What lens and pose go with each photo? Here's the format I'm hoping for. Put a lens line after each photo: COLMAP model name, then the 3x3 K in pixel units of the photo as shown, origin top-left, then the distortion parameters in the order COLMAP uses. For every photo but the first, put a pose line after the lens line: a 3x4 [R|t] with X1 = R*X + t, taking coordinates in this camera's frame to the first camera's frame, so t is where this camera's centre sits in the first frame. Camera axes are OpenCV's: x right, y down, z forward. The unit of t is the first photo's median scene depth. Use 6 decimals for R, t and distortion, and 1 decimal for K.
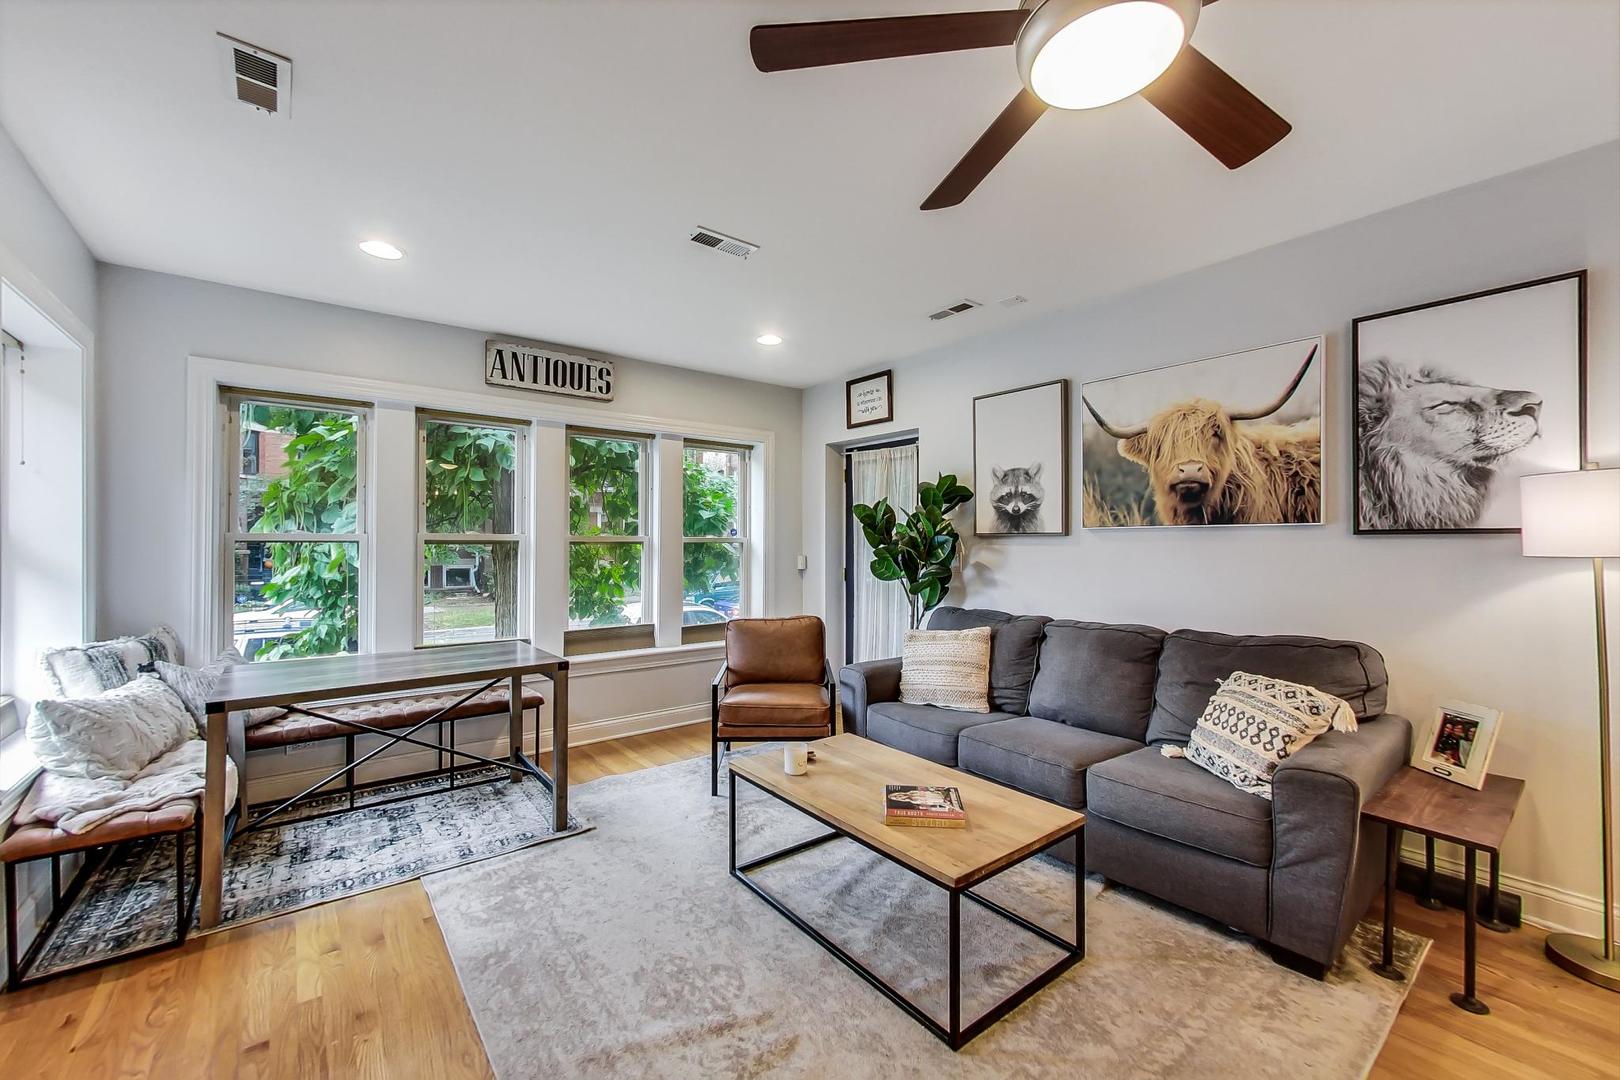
lens RADIAL K [[633.0, 0, 810.3], [0, 633.0, 545.2], [0, 0, 1]] dist [0.000837, -0.000050]
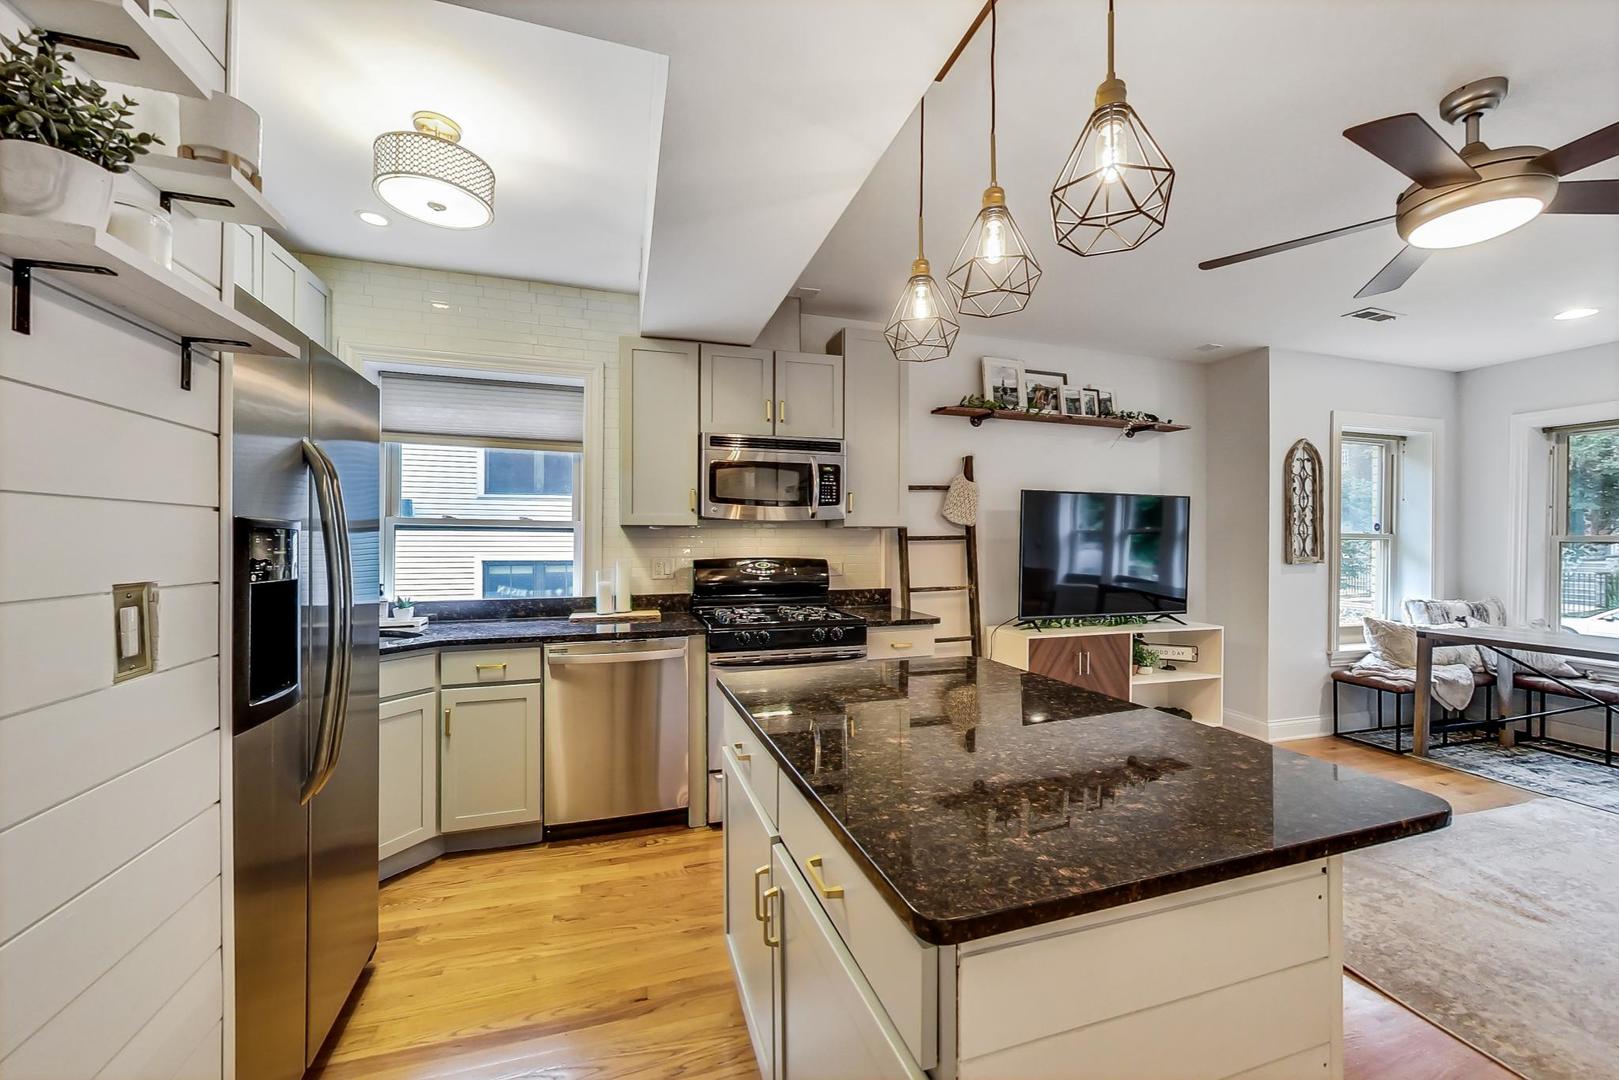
lens RADIAL K [[632.6, 0, 812.5], [0, 632.6, 542.9], [0, 0, 1]] dist [0.000837, -0.000050]
pose [[-0.355104, 0.004624, -0.934815, 1.321295], [0.001600, 0.999989, 0.004338, -0.013135], [0.934825, 0.000045, -0.355108, 0.030204]]
